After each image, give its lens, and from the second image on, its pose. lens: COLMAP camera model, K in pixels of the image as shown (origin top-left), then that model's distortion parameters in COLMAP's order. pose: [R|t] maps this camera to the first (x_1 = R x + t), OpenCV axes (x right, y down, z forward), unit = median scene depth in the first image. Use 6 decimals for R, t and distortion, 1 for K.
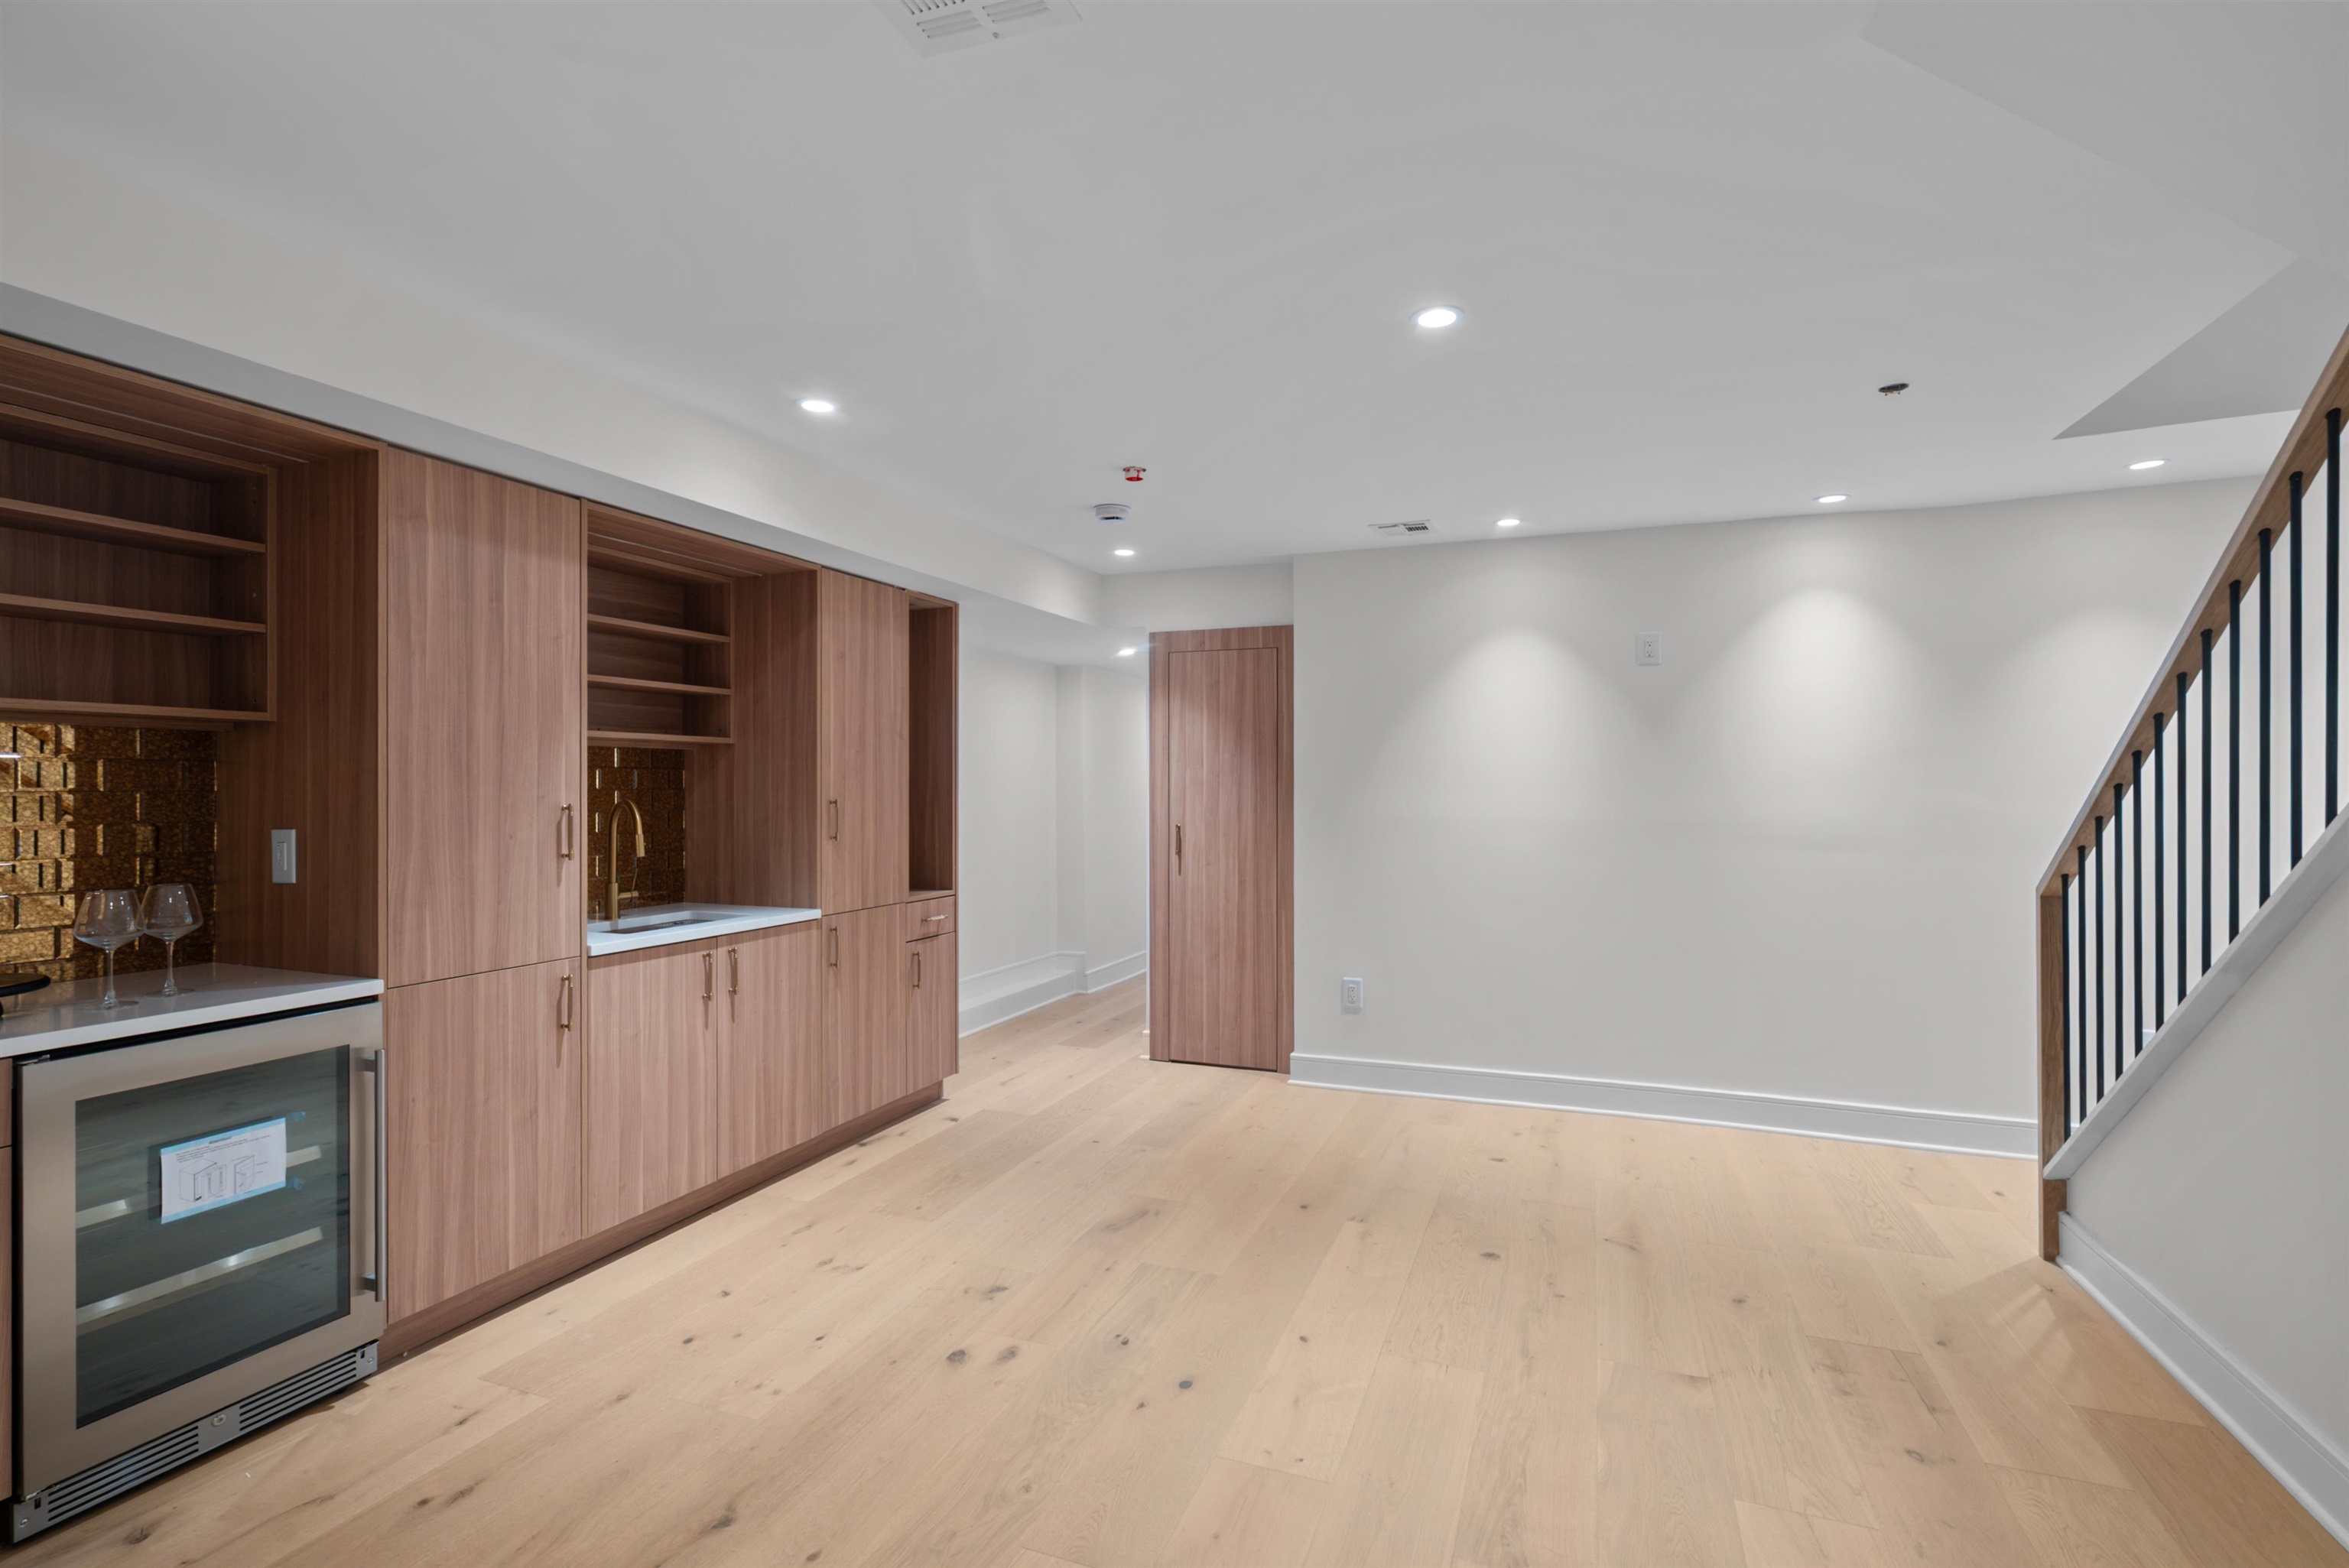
lens RADIAL K [[1071.0, 0, 1186.9], [0, 1071.0, 778.6], [0, 0, 1]] dist [-0.000503, 0.000772]
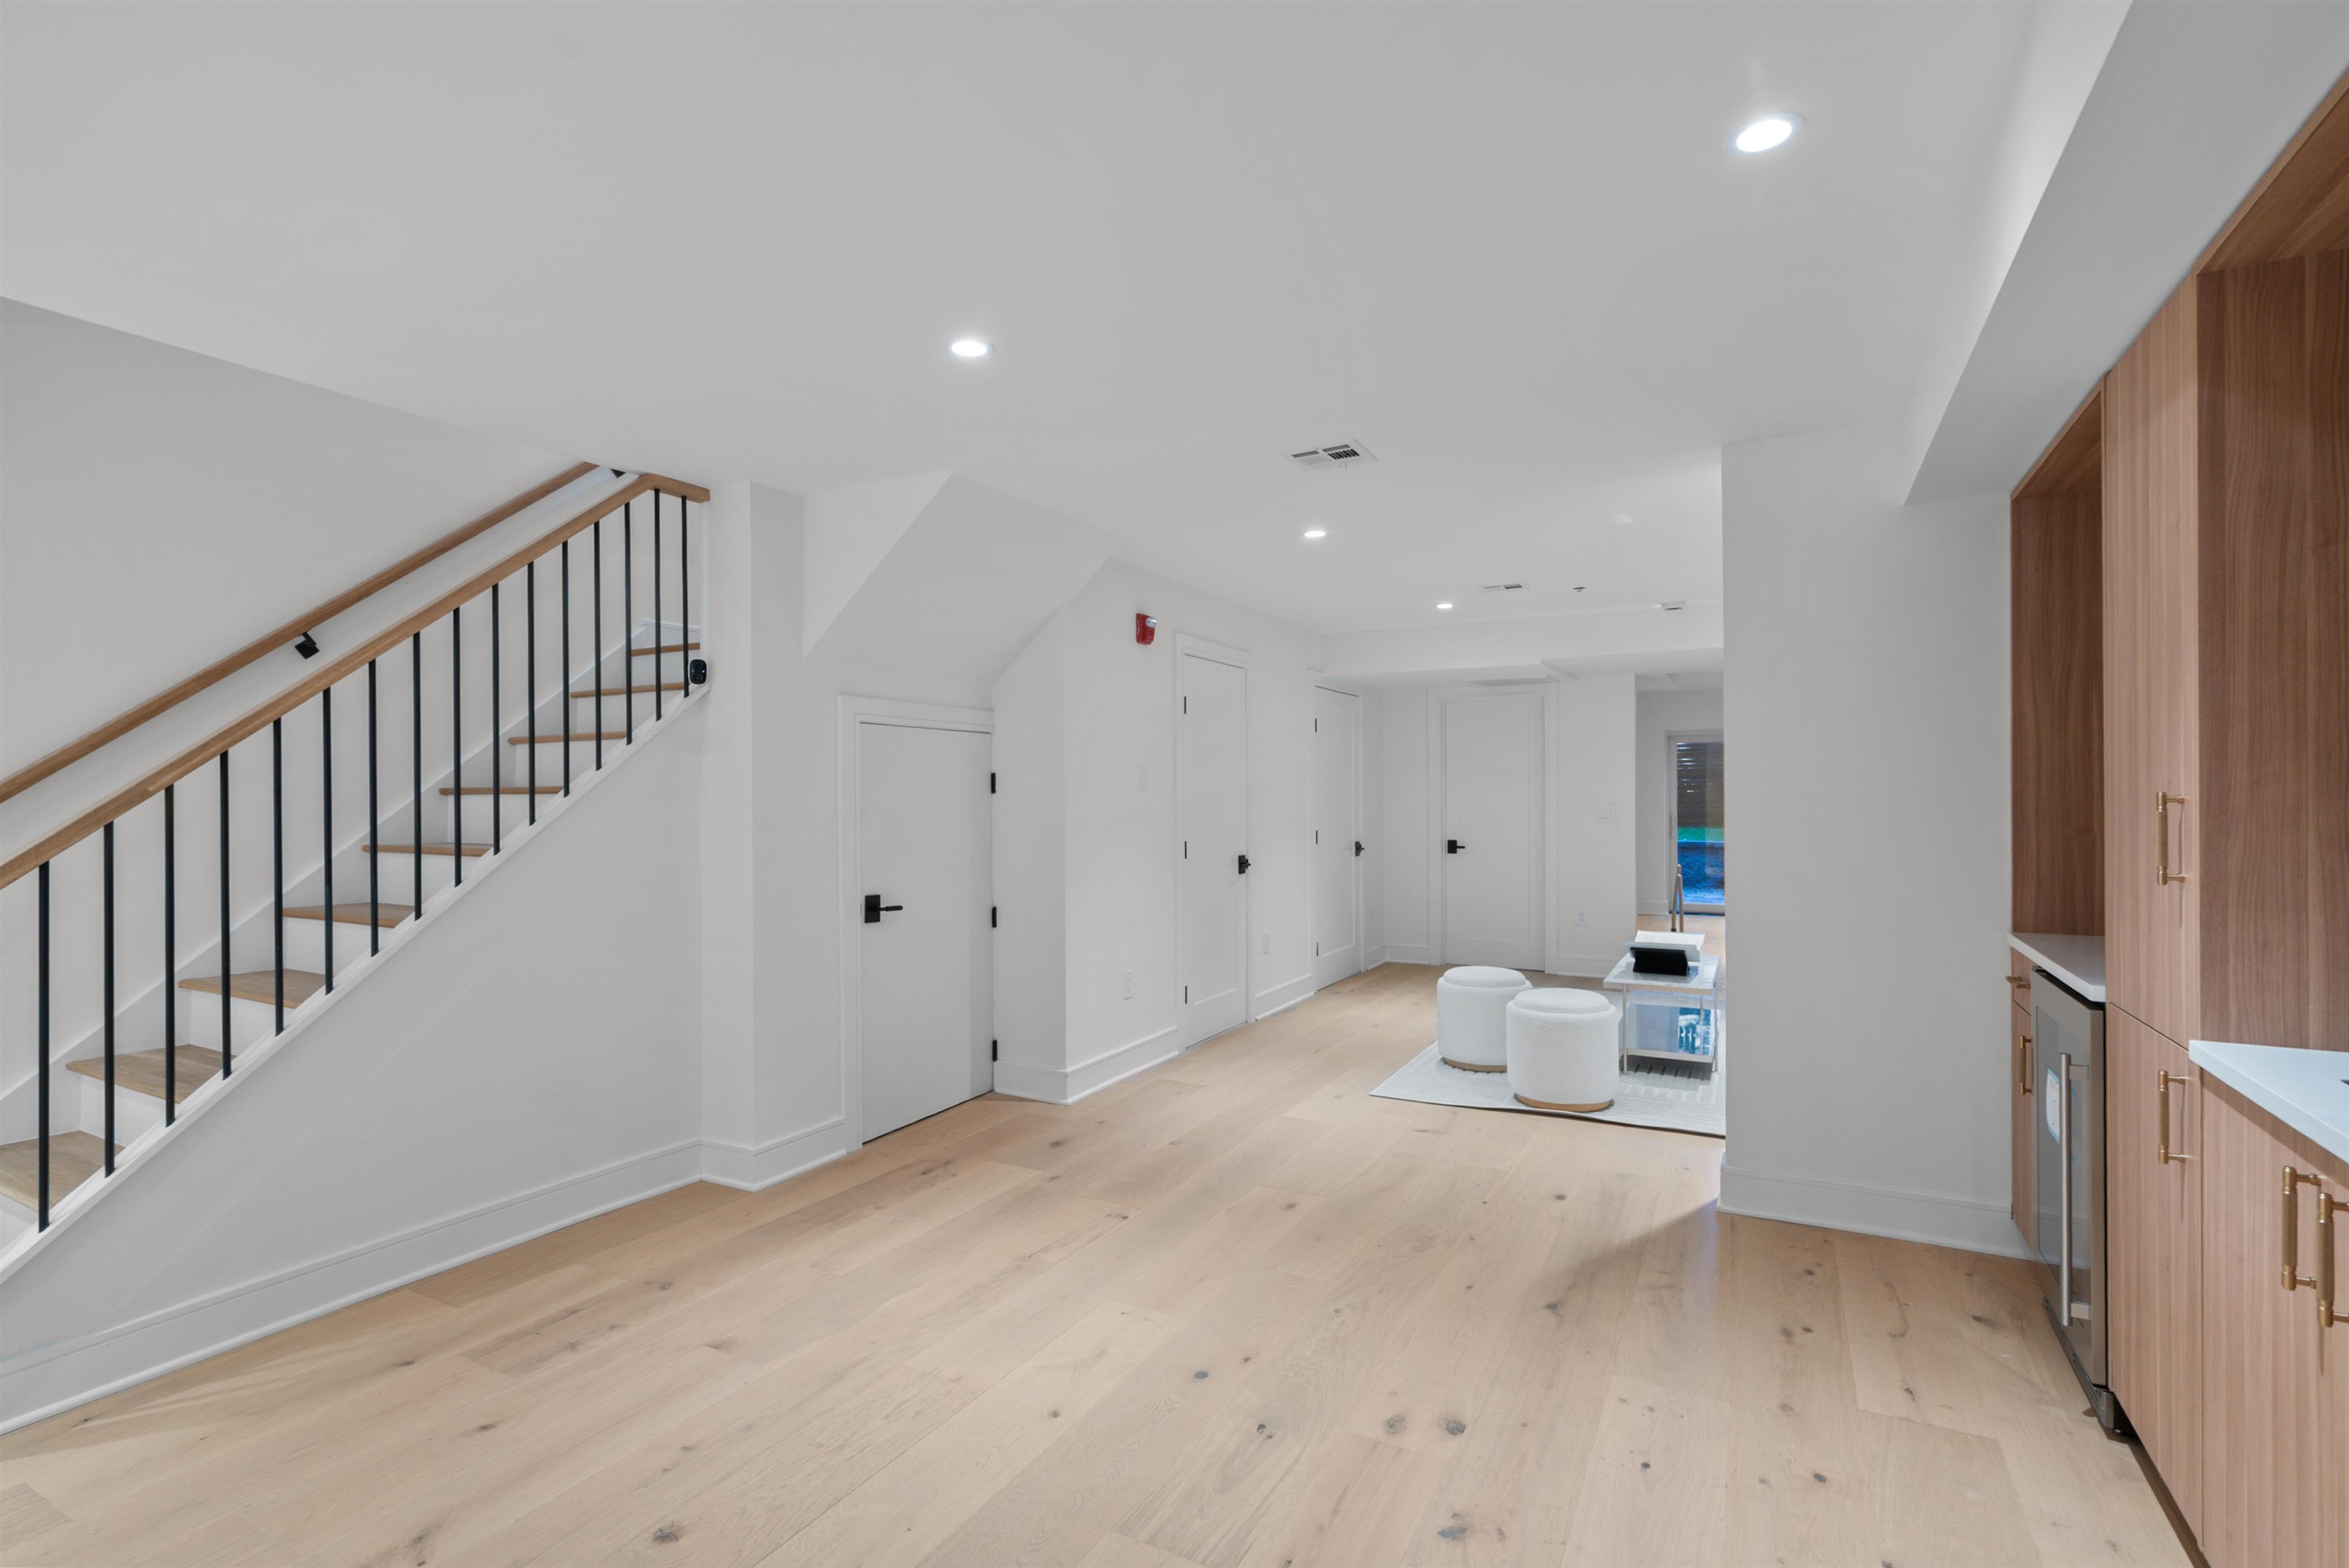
lens RADIAL K [[1091.6, 0, 1176.0], [0, 1091.6, 778.4], [0, 0, 1]] dist [-0.002549, 0.000431]
pose [[-0.989684, 0.007303, 0.143085, -0.079937], [0.004128, 0.999739, -0.022476, 0.020091], [-0.143211, -0.021654, -0.989455, 1.266954]]
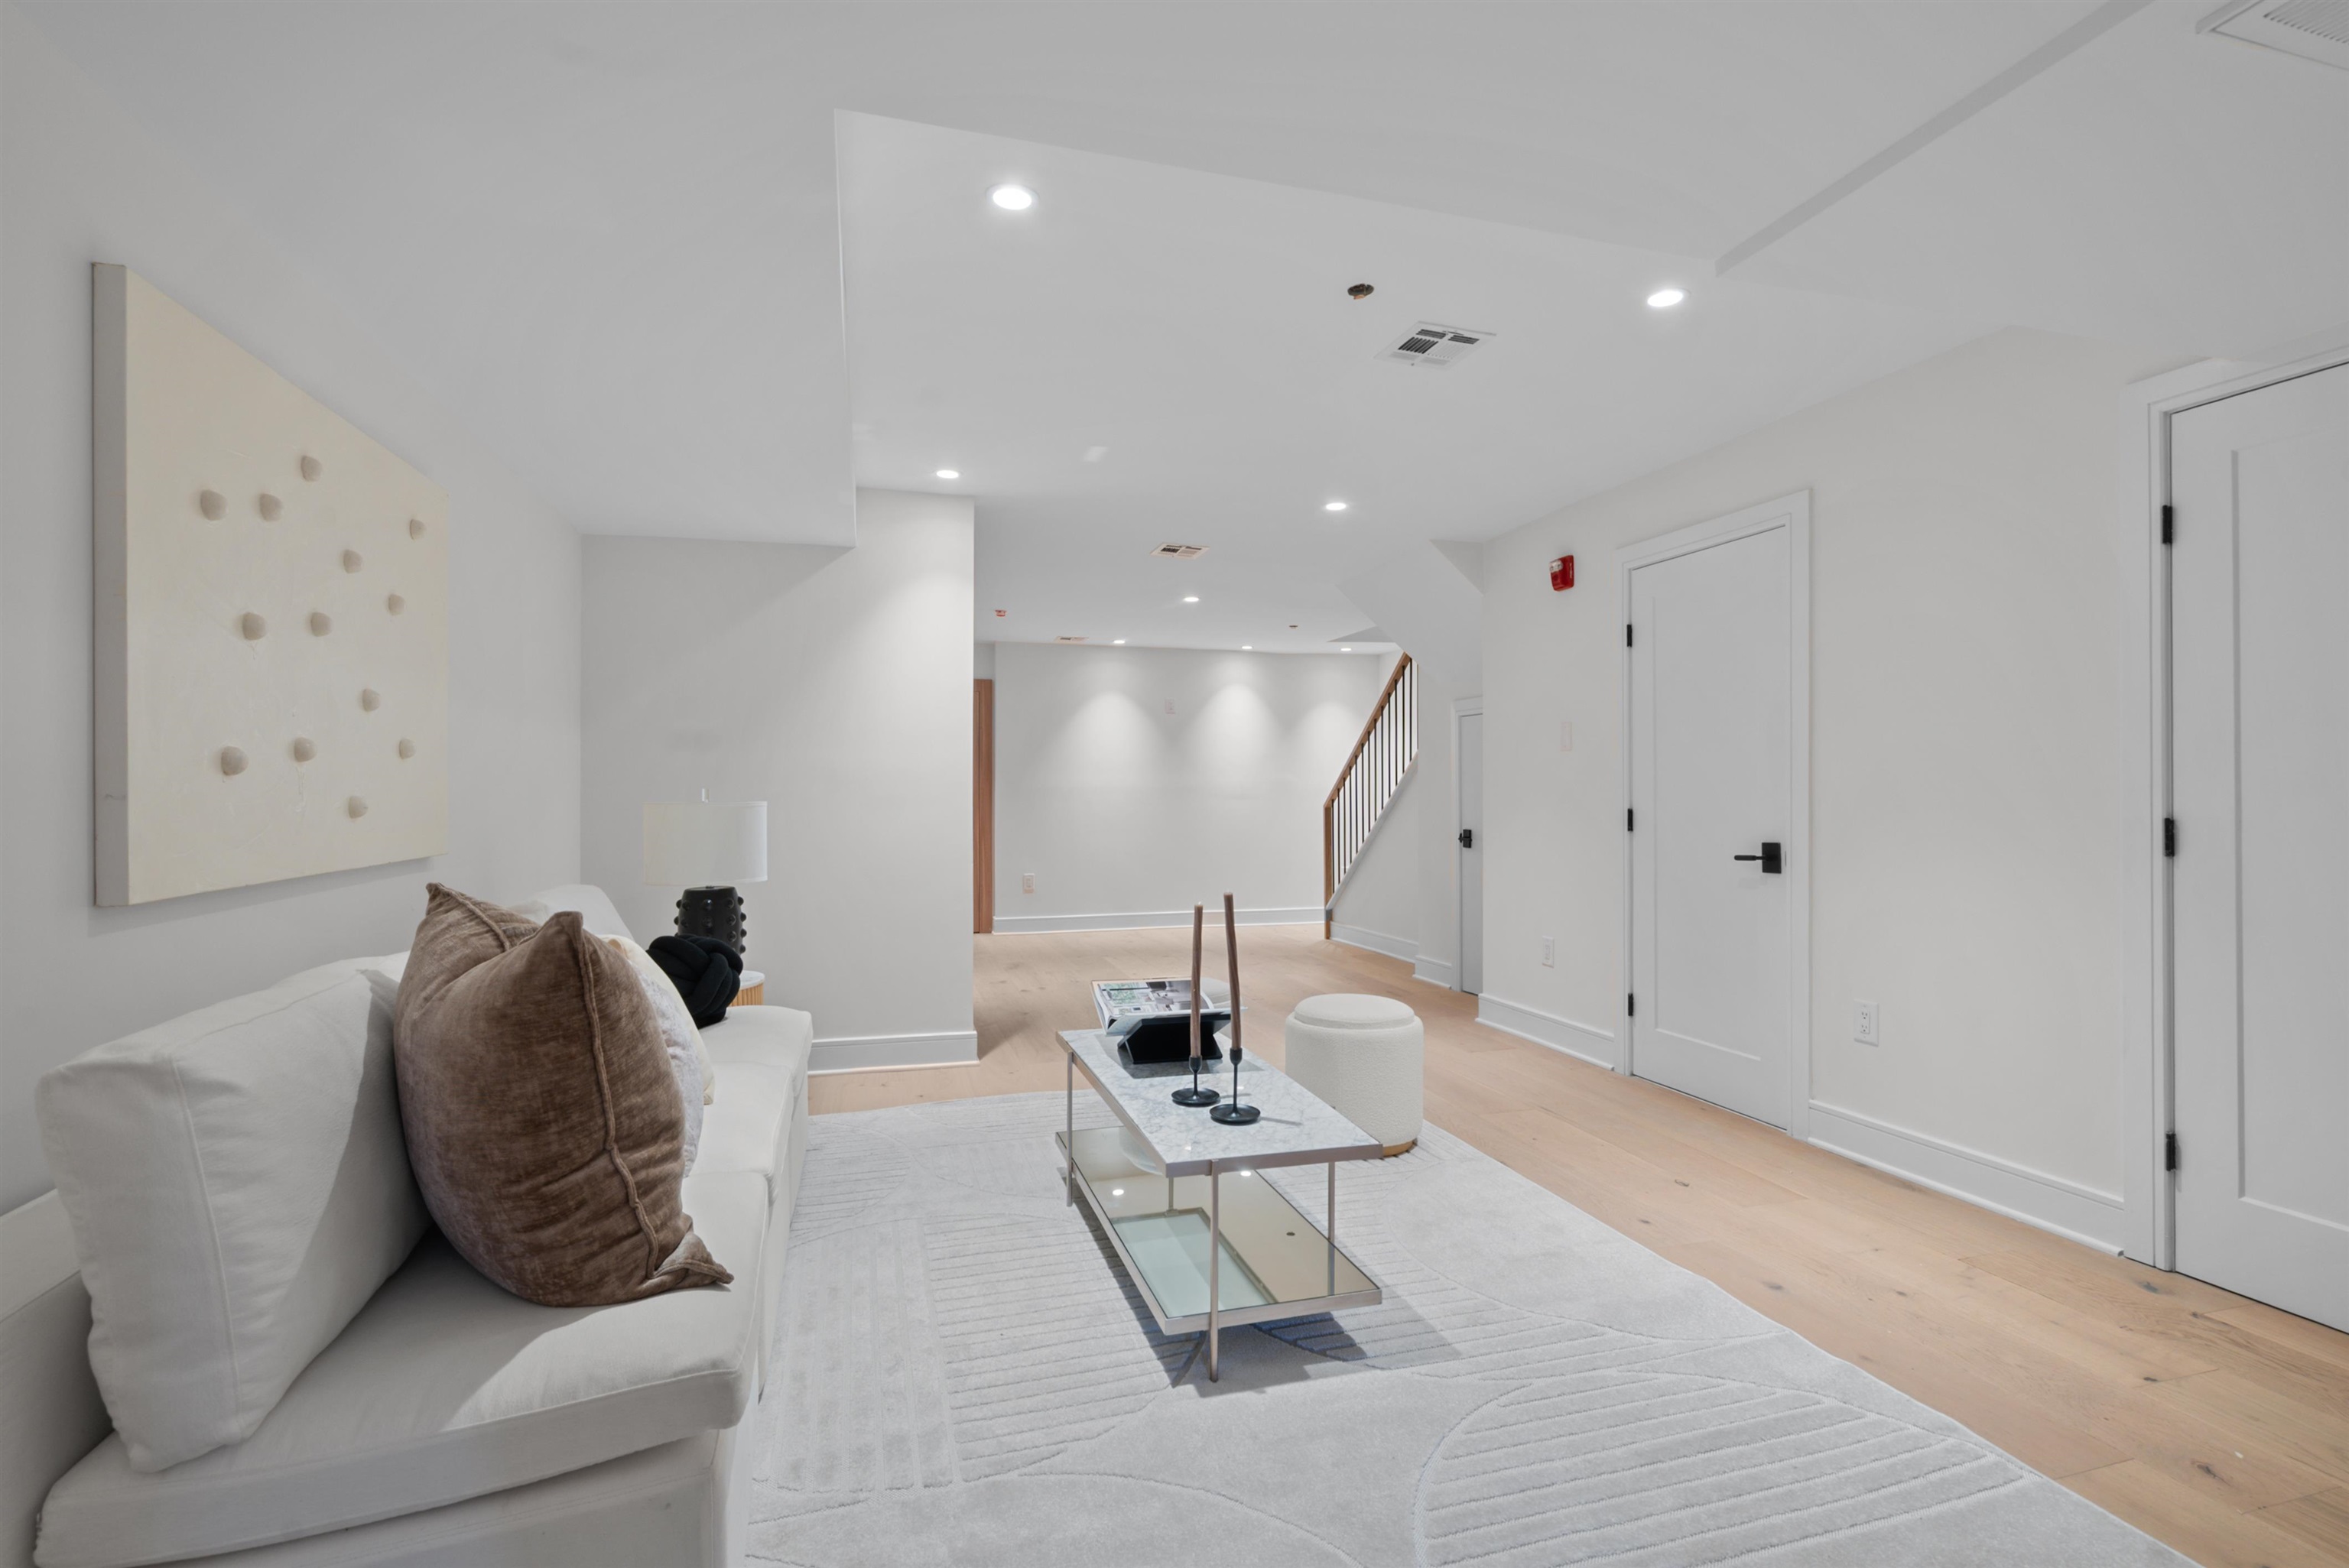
lens RADIAL K [[1071.0, 0, 1186.9], [0, 1071.0, 778.6], [0, 0, 1]] dist [-0.000503, 0.000772]
pose [[0.797232, 0.011086, 0.603572, -0.930131], [-0.004259, 0.999910, -0.012740, 0.055912], [-0.603658, 0.007586, 0.797207, -0.795436]]
